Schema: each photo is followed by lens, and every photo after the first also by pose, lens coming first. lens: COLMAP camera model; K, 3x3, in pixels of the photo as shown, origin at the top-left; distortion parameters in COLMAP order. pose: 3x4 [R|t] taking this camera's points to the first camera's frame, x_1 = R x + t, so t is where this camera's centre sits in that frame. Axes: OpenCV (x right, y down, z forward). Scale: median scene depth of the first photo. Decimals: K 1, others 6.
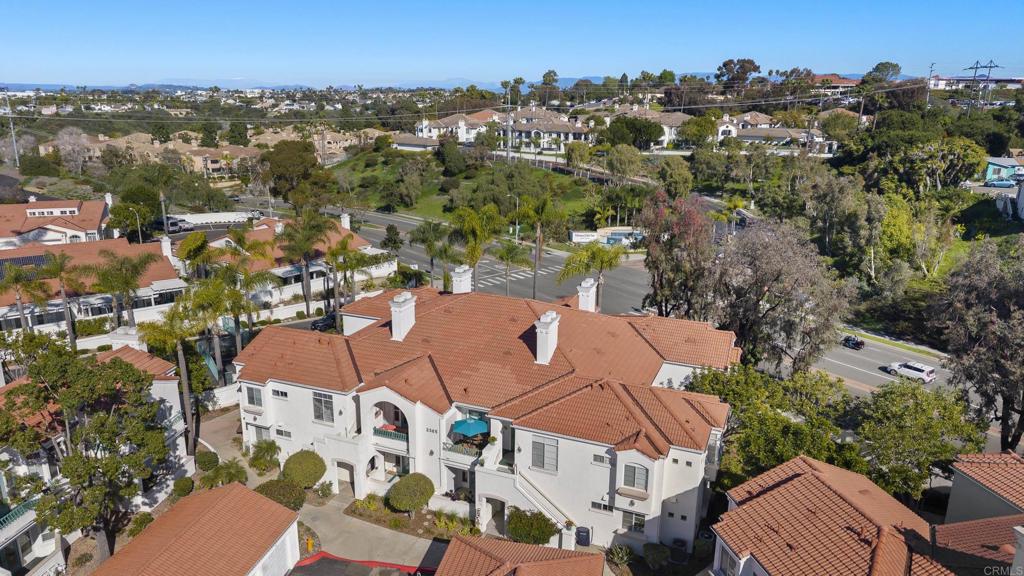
lens RADIAL K [[686.0, 0, 512.0], [0, 686.0, 288.0], [0, 0, 1]] dist [-0.021221, -0.003828]
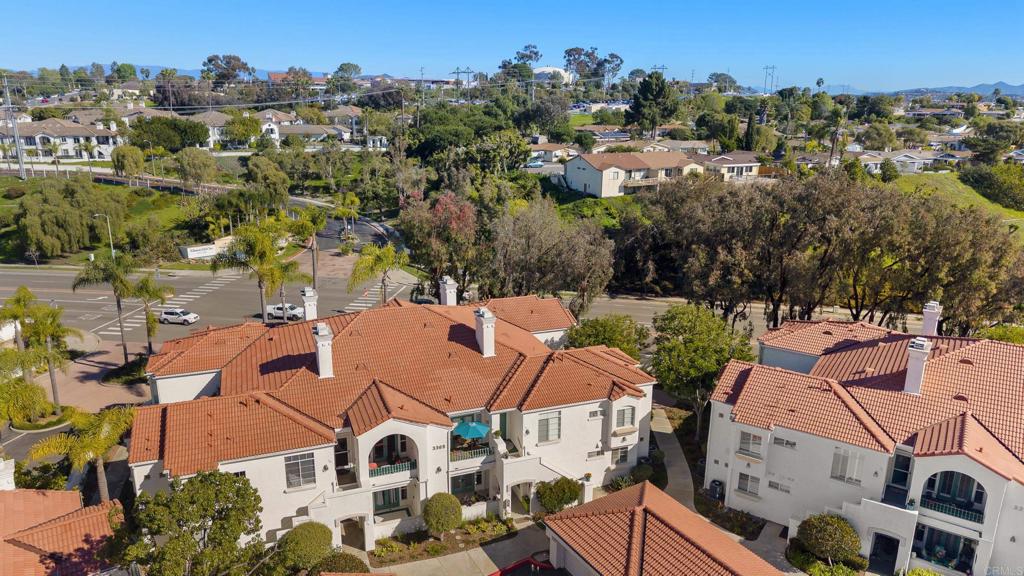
lens RADIAL K [[686.0, 0, 512.0], [0, 686.0, 288.0], [0, 0, 1]] dist [-0.021221, -0.003828]
pose [[0.707087, -0.178239, 0.684294, -0.311193], [0.172890, 0.981918, 0.077113, -0.034300], [-0.685665, 0.063782, 0.725117, 0.091228]]
